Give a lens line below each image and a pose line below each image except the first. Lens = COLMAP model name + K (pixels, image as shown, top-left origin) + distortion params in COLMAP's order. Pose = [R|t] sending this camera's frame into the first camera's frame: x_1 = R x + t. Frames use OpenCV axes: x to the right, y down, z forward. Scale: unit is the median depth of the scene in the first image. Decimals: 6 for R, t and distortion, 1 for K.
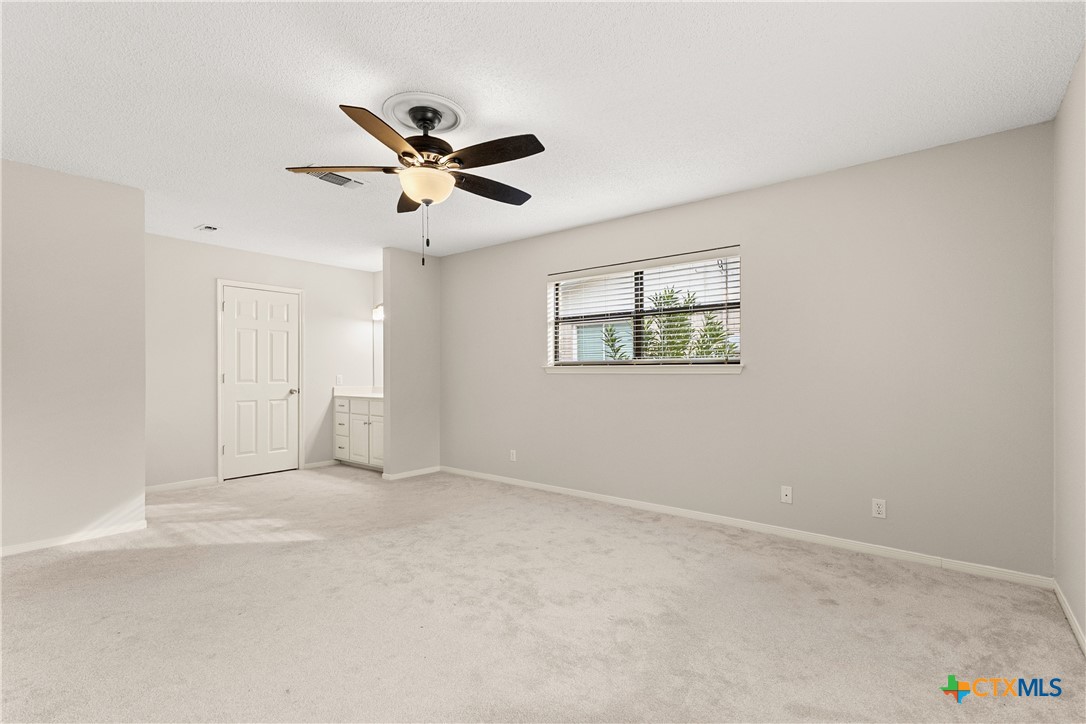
lens RADIAL K [[506.4, 0, 543.0], [0, 506.4, 362.0], [0, 0, 1]] dist [0.023886, -0.000058]
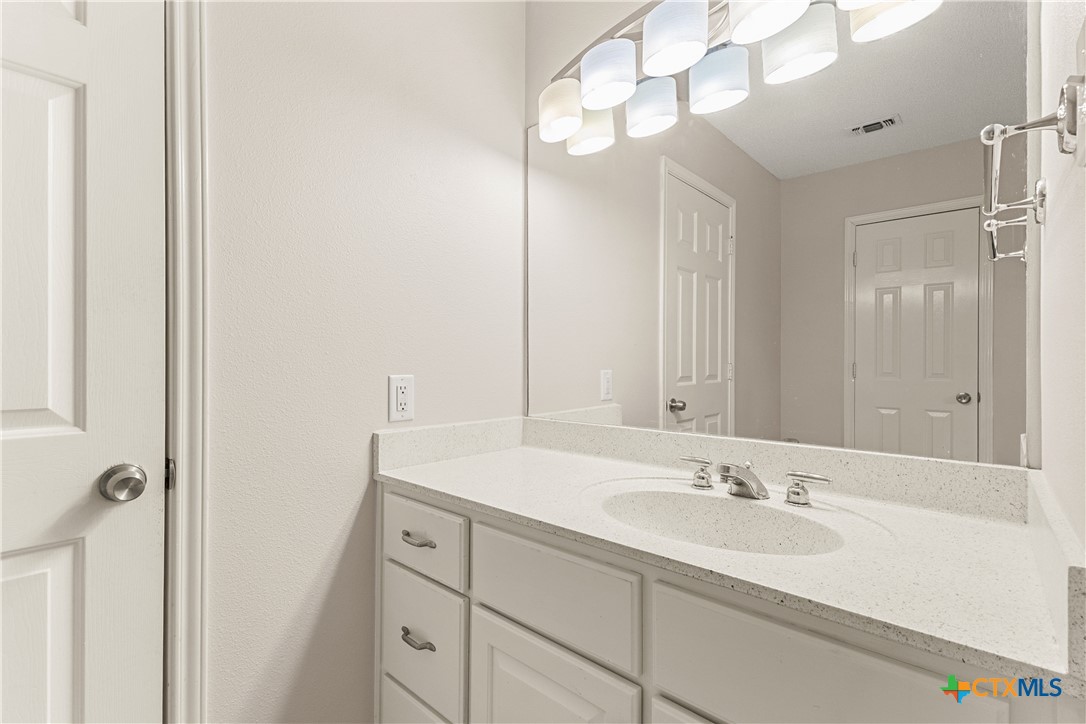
lens RADIAL K [[506.4, 0, 543.0], [0, 506.4, 362.0], [0, 0, 1]] dist [0.023886, -0.000058]
pose [[0.998468, 0.012369, -0.053928, -0.359245], [-0.011508, 0.999802, 0.016237, 0.017060], [0.054118, -0.015592, 0.998413, 0.859562]]
